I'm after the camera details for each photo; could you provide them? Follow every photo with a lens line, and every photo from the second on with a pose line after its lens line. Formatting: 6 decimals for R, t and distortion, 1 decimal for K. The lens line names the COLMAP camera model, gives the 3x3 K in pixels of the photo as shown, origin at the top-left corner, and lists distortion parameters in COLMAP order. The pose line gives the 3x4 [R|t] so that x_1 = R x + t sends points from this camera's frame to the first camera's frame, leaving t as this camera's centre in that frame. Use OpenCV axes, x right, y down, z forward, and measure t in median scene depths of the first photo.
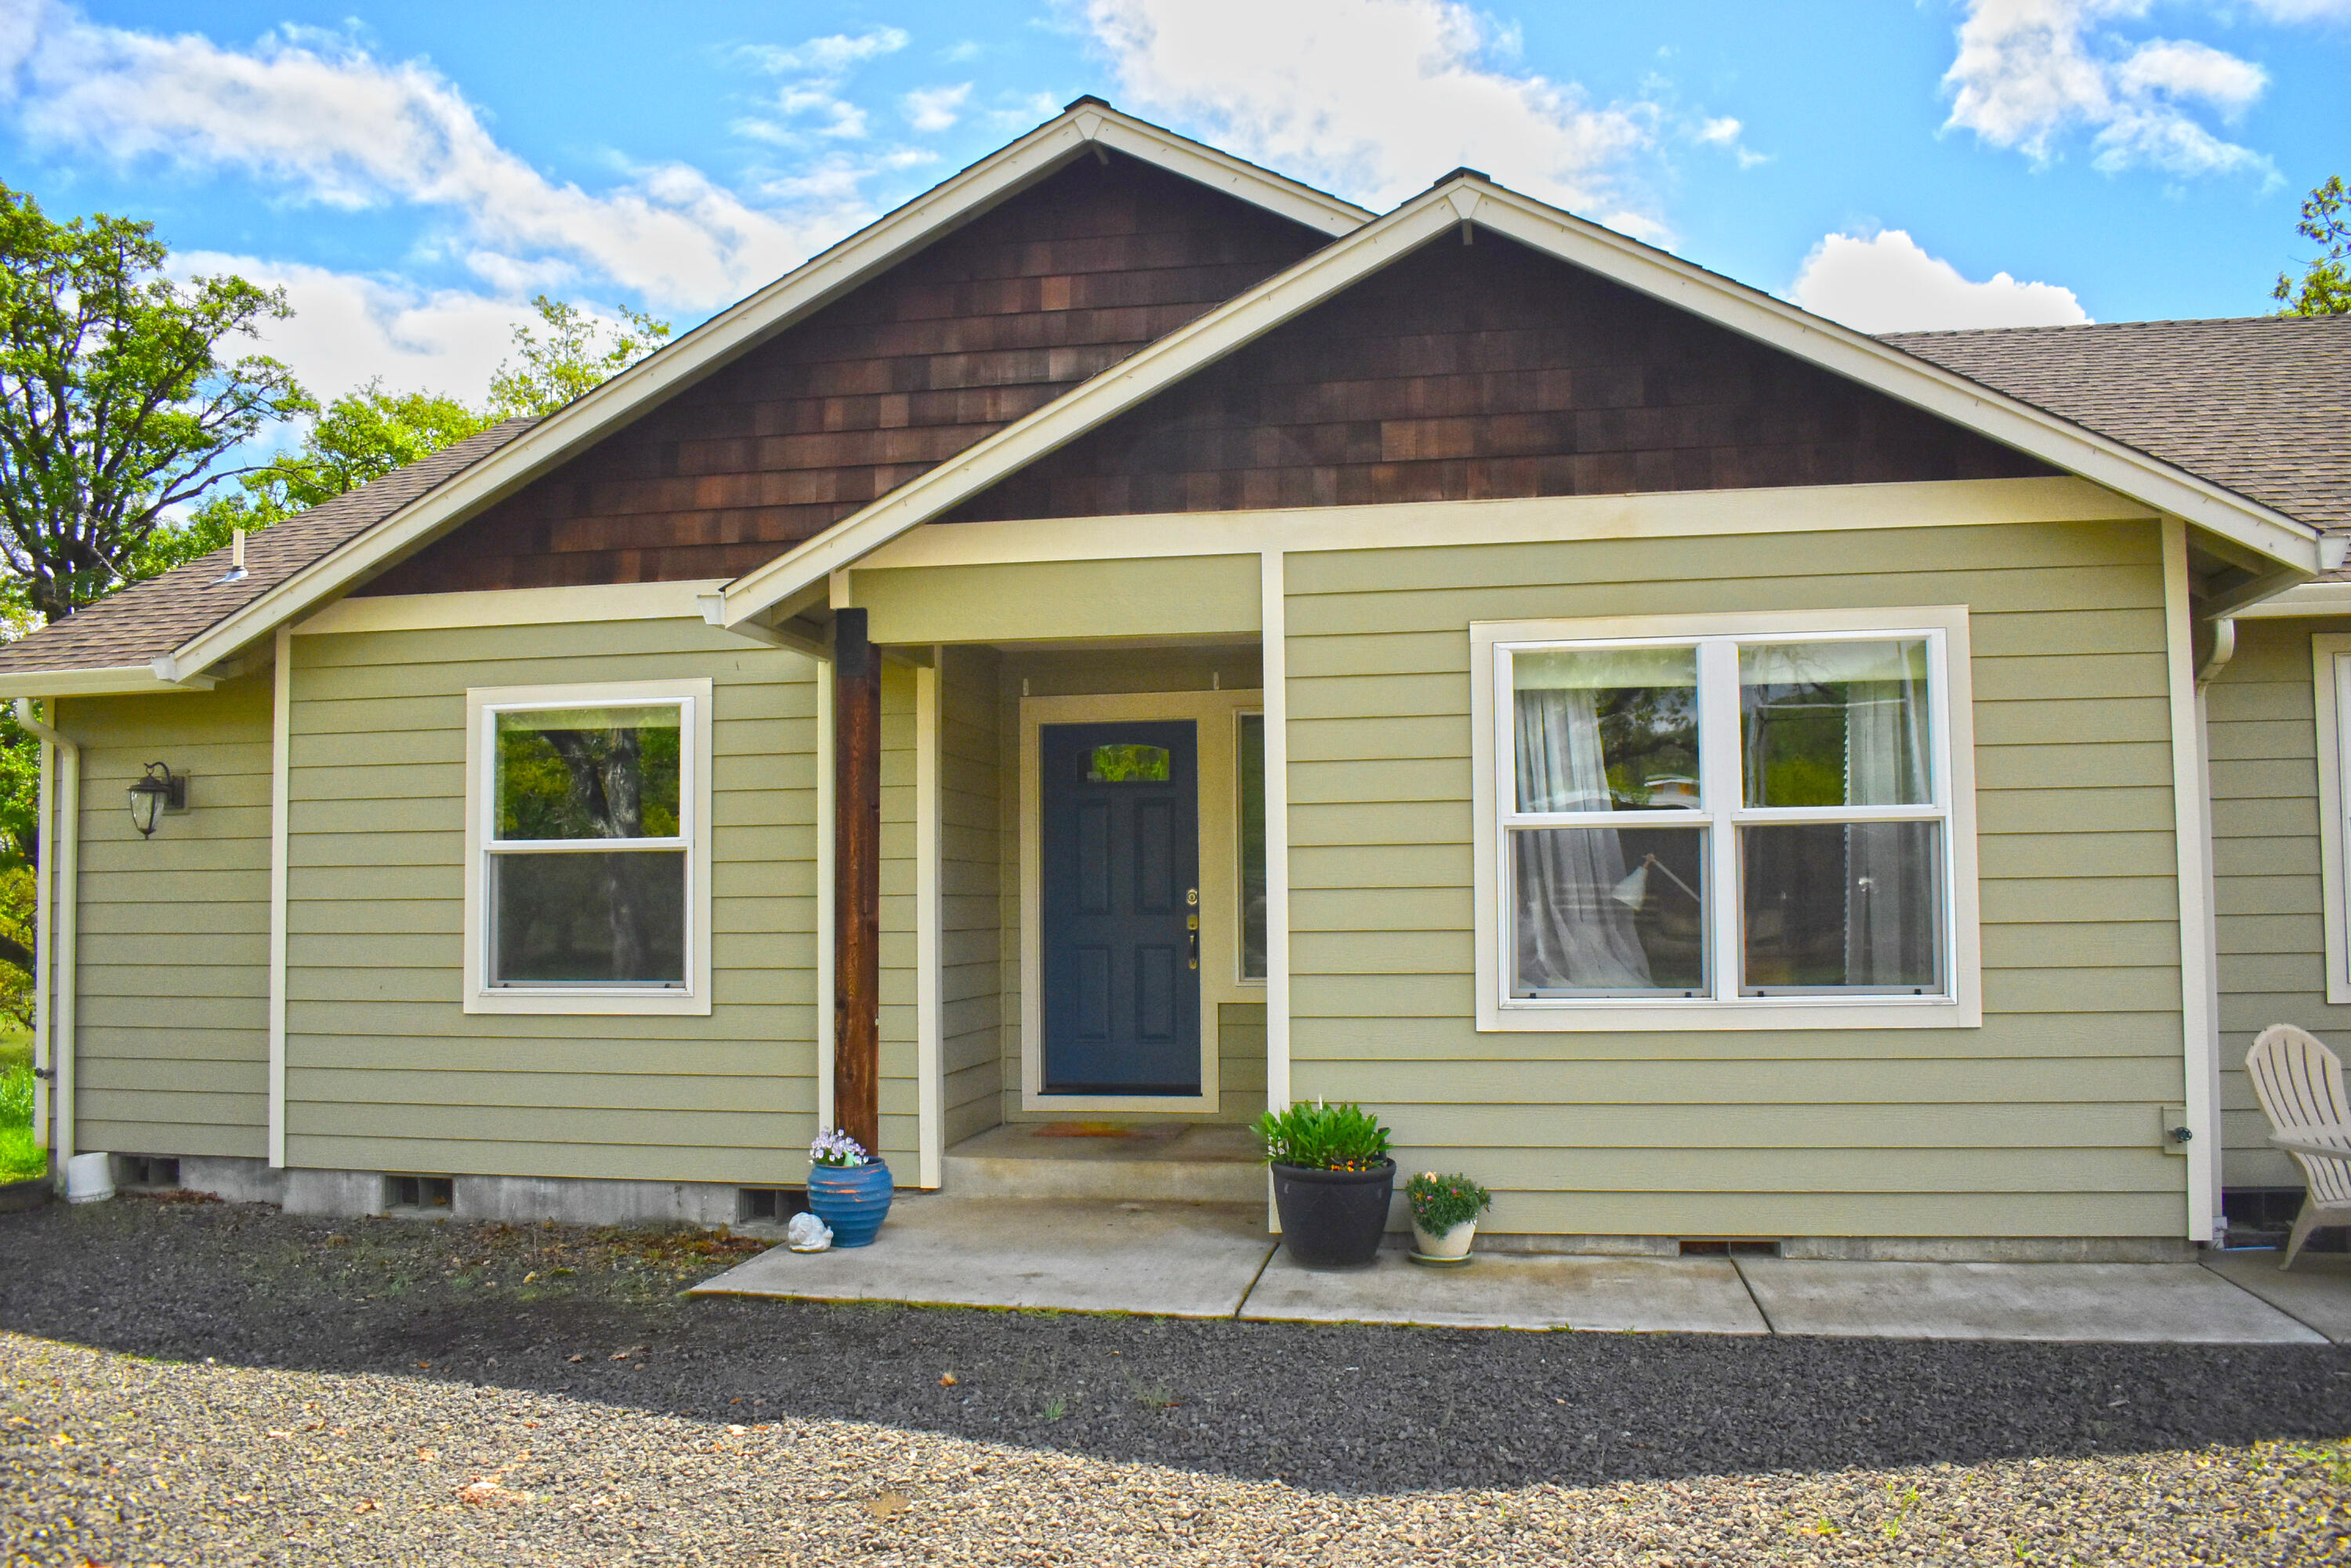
lens RADIAL K [[1845.1, 0, 1175.5], [0, 1845.1, 784.0], [0, 0, 1]] dist [-0.094289, 0.005609]
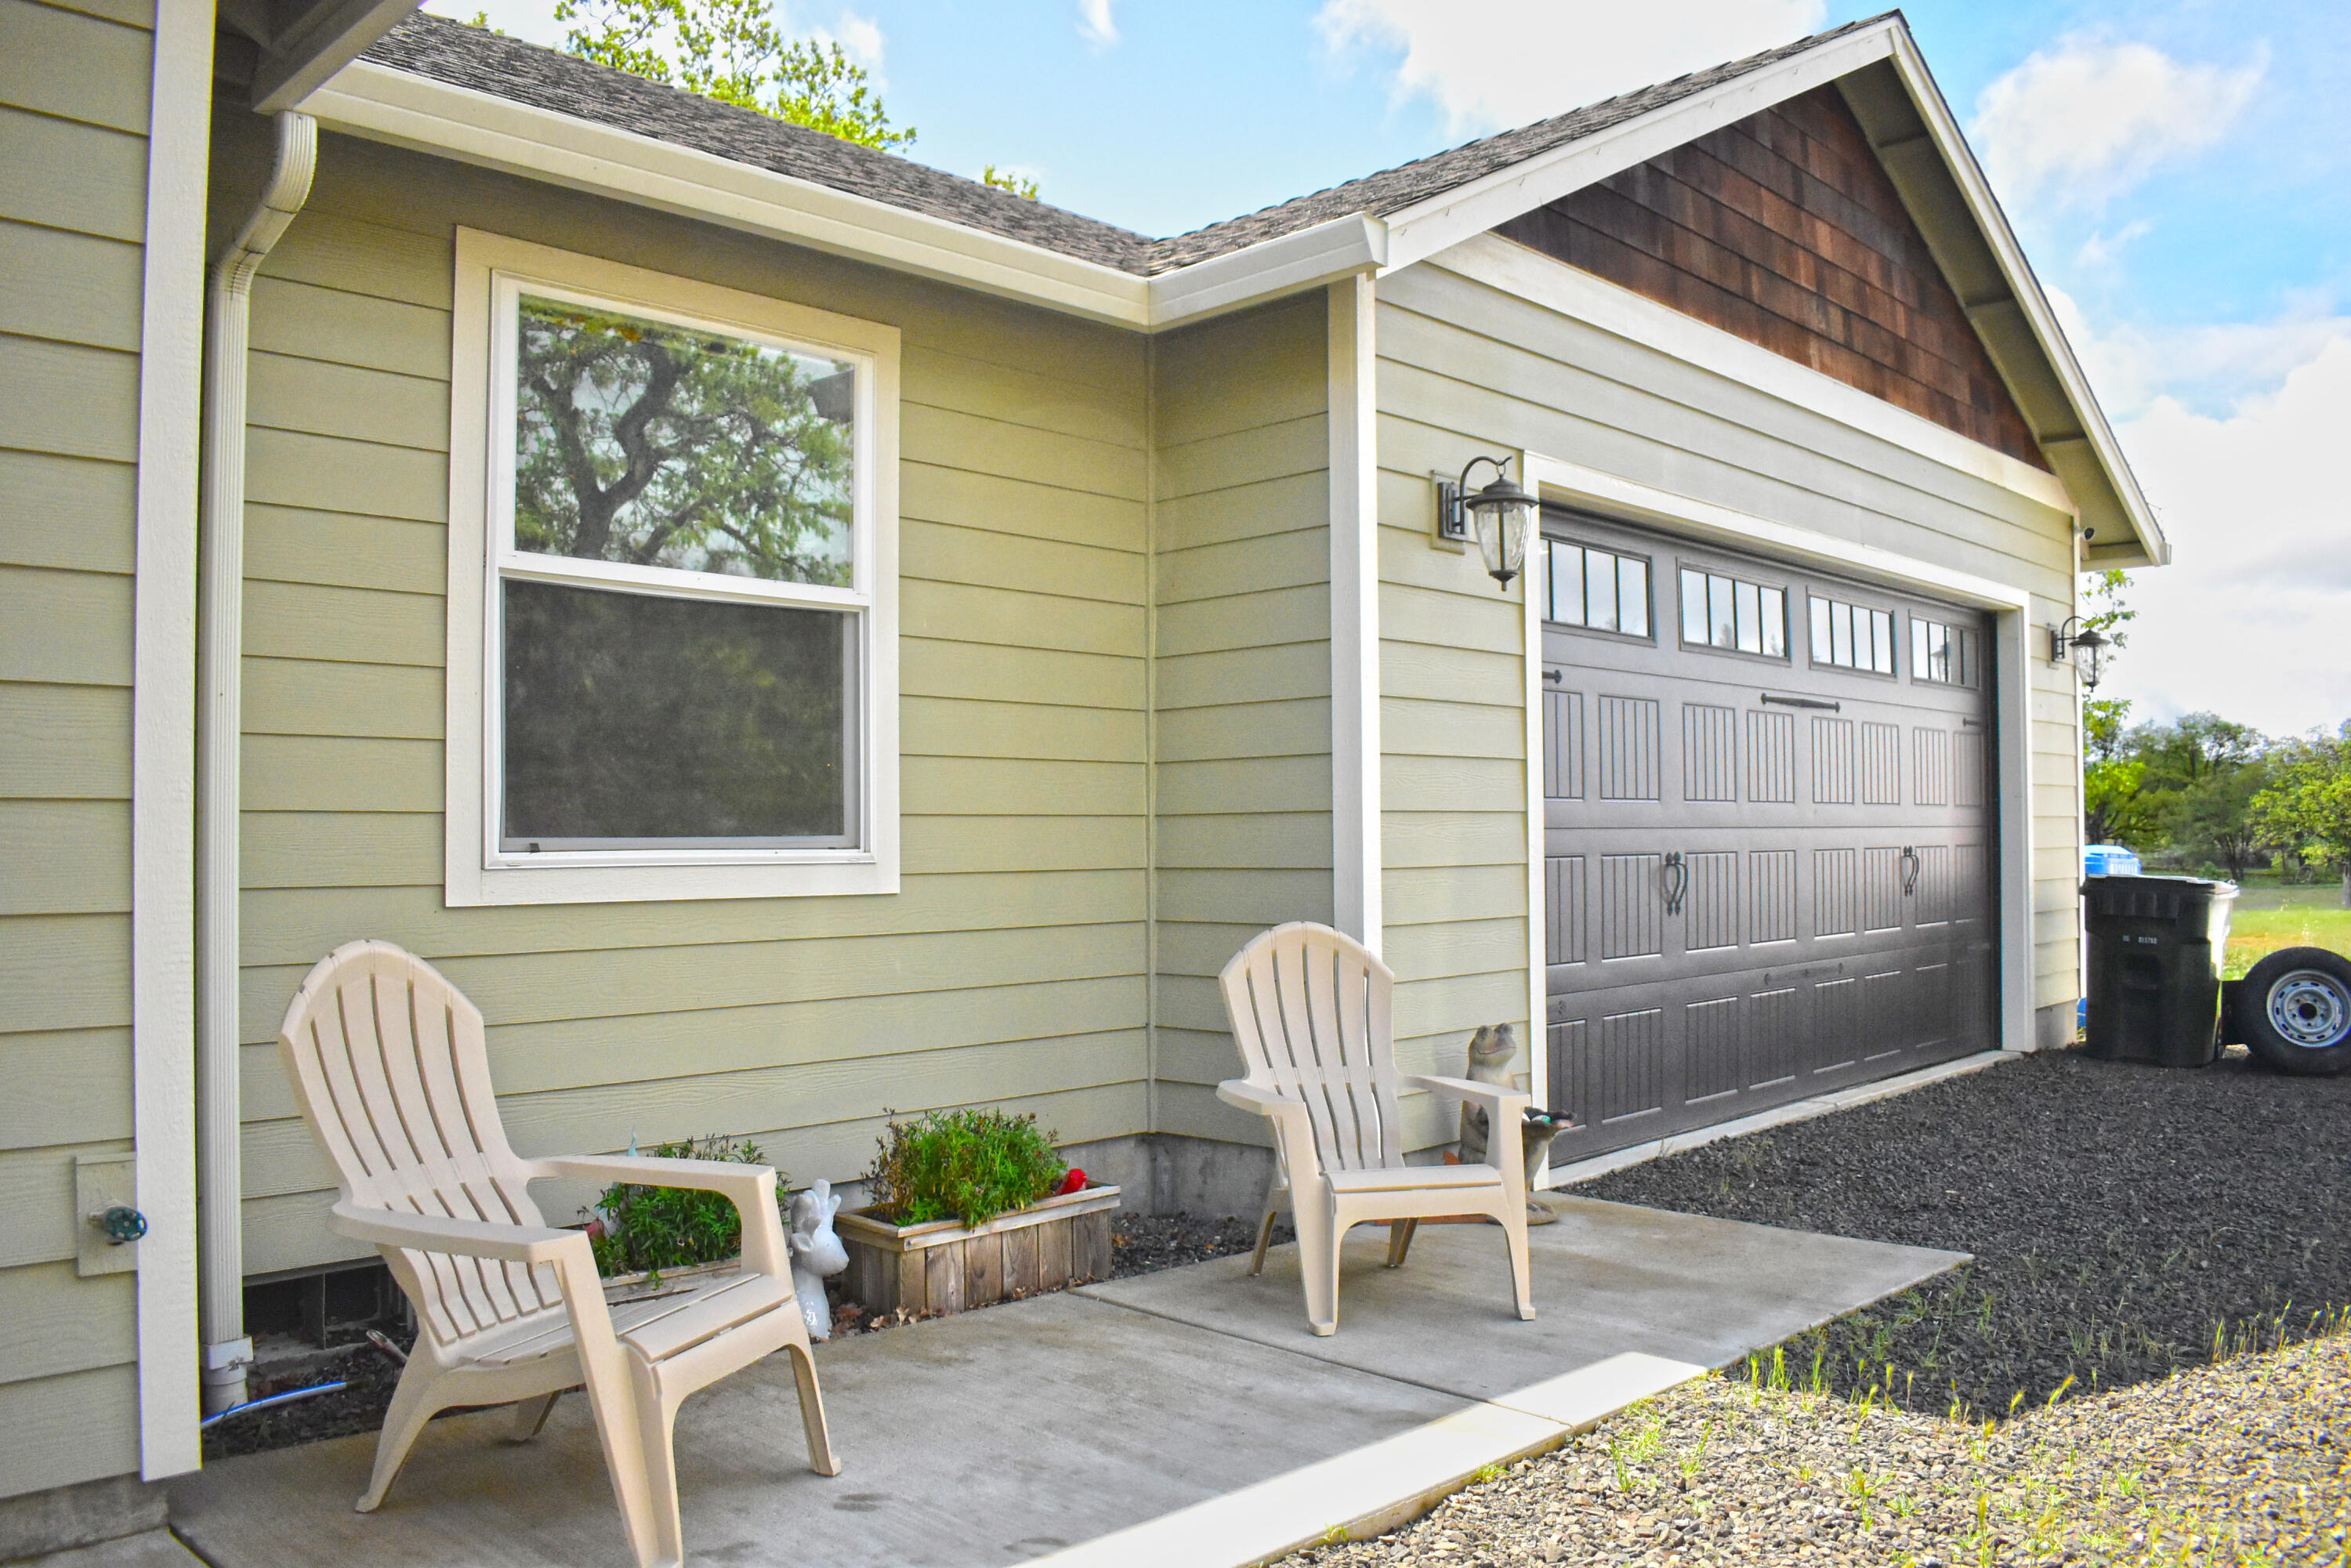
lens RADIAL K [[1845.1, 0, 1175.5], [0, 1845.1, 784.0], [0, 0, 1]] dist [-0.094289, 0.005609]
pose [[0.554484, 0.029792, 0.831661, 0.323004], [-0.052819, 0.998604, -0.000556, 0.077289], [-0.830517, -0.043619, 0.555283, 0.526059]]
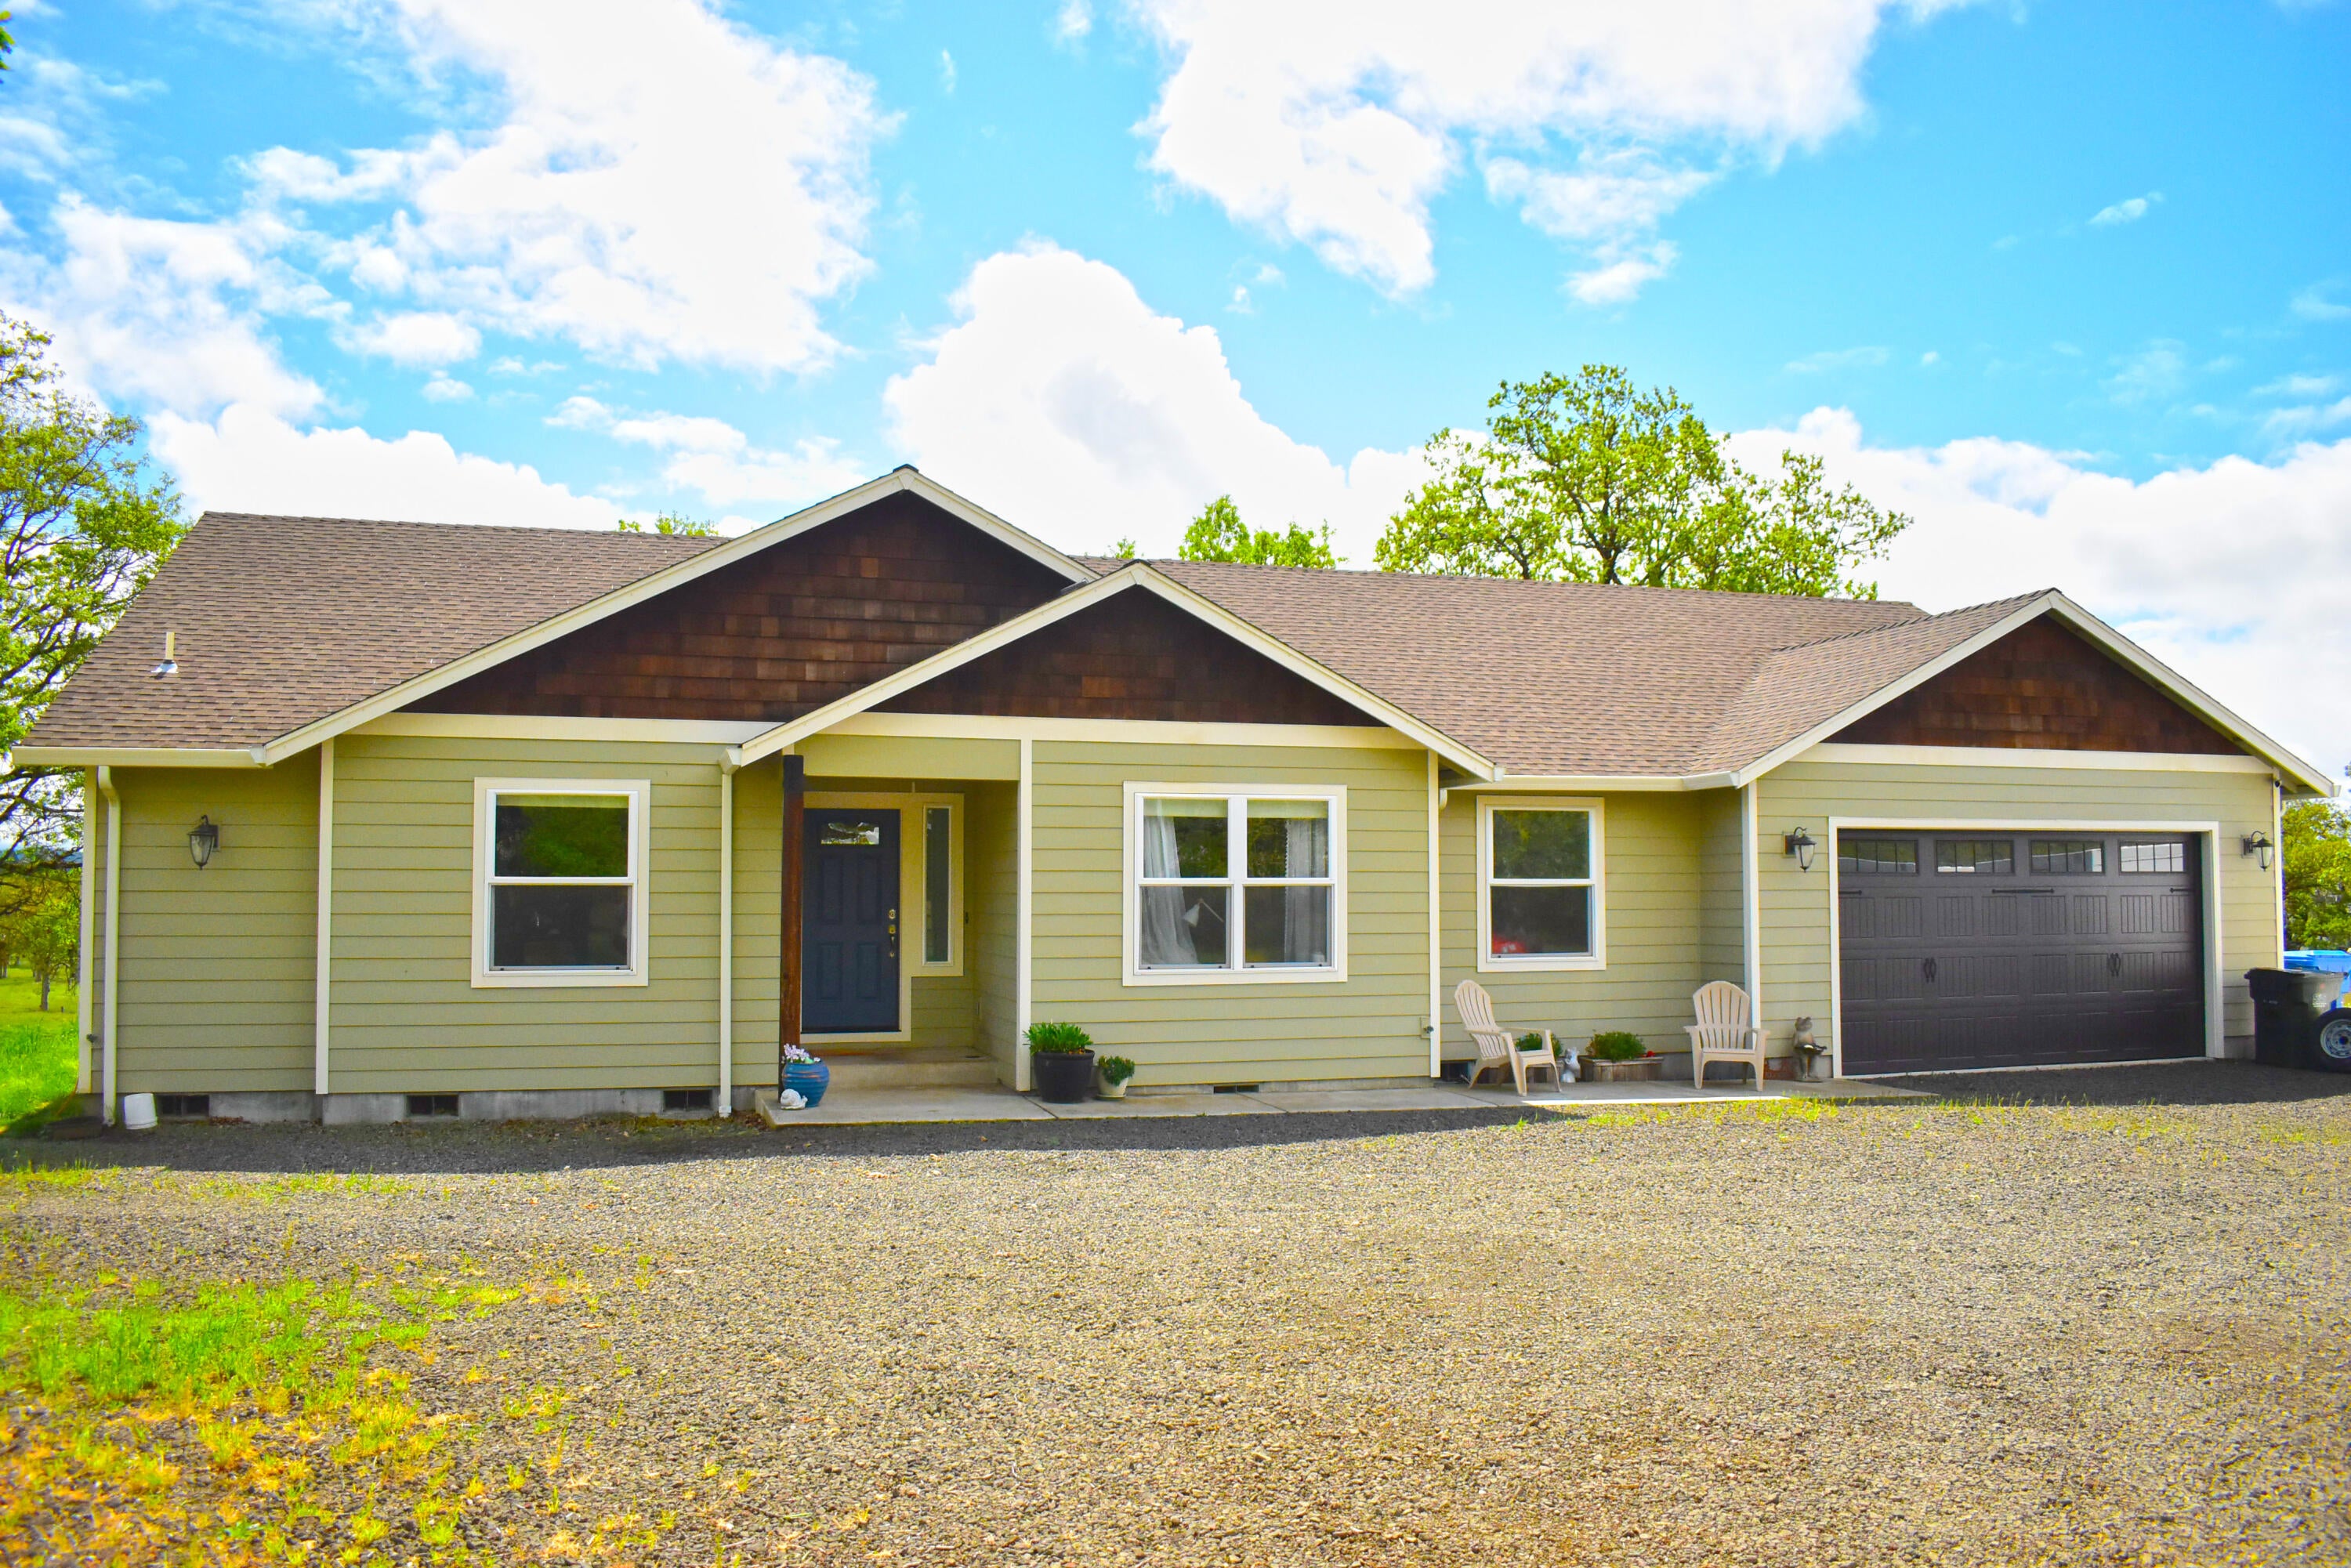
lens RADIAL K [[1845.1, 0, 1175.5], [0, 1845.1, 784.0], [0, 0, 1]] dist [-0.094289, 0.005609]
pose [[0.886870, 0.036704, 0.460559, -0.695454], [-0.038215, 0.999251, -0.006046, -0.073588], [-0.460436, -0.012238, 0.887609, -0.785706]]
